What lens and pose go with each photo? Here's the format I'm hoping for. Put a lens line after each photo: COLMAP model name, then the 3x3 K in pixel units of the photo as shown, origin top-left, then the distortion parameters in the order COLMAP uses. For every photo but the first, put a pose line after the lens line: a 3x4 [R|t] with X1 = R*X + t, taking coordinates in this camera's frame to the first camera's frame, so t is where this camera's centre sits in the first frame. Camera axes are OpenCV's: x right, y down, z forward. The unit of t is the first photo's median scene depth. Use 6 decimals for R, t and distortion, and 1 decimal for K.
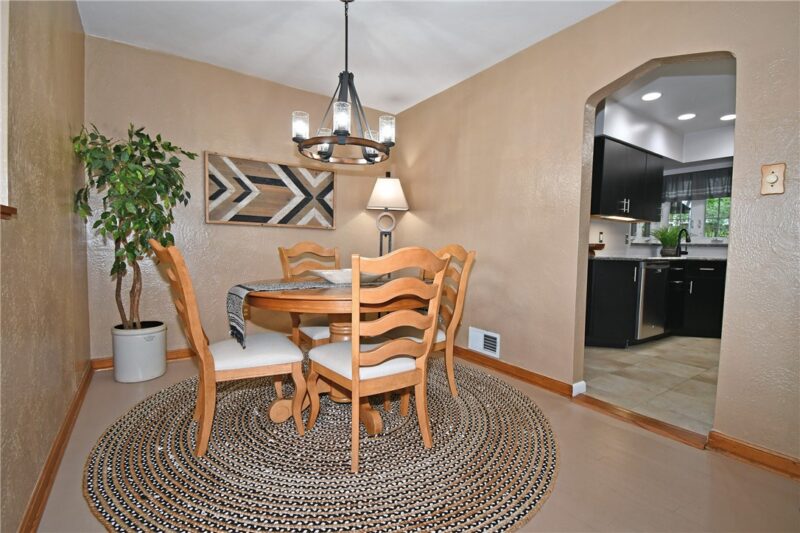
lens RADIAL K [[371.4, 0, 394.8], [0, 371.4, 268.9], [0, 0, 1]] dist [-0.004752, -0.003502]
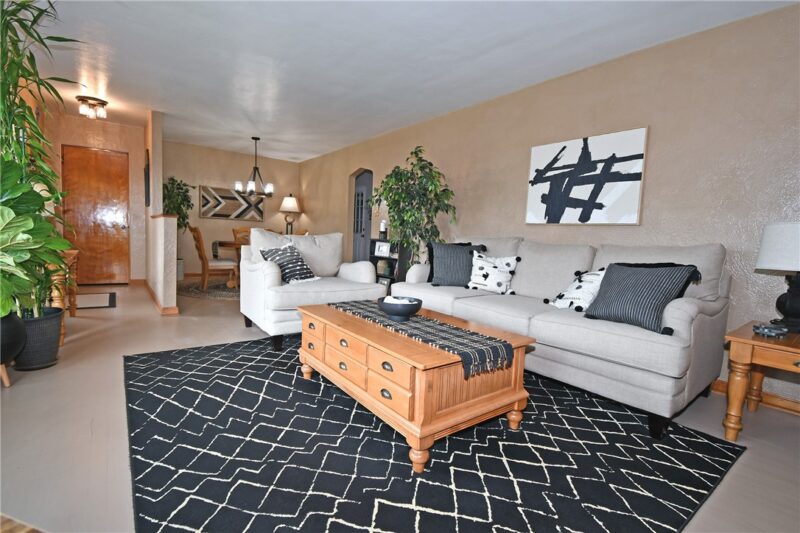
lens RADIAL K [[371.4, 0, 406.0], [0, 371.4, 266.7], [0, 0, 1]] dist [-0.004752, -0.003502]
pose [[0.996328, 0.017229, 0.083863, 0.508310], [-0.019017, 0.999608, 0.020561, 0.098544], [-0.083475, -0.022080, 0.996265, -1.247747]]
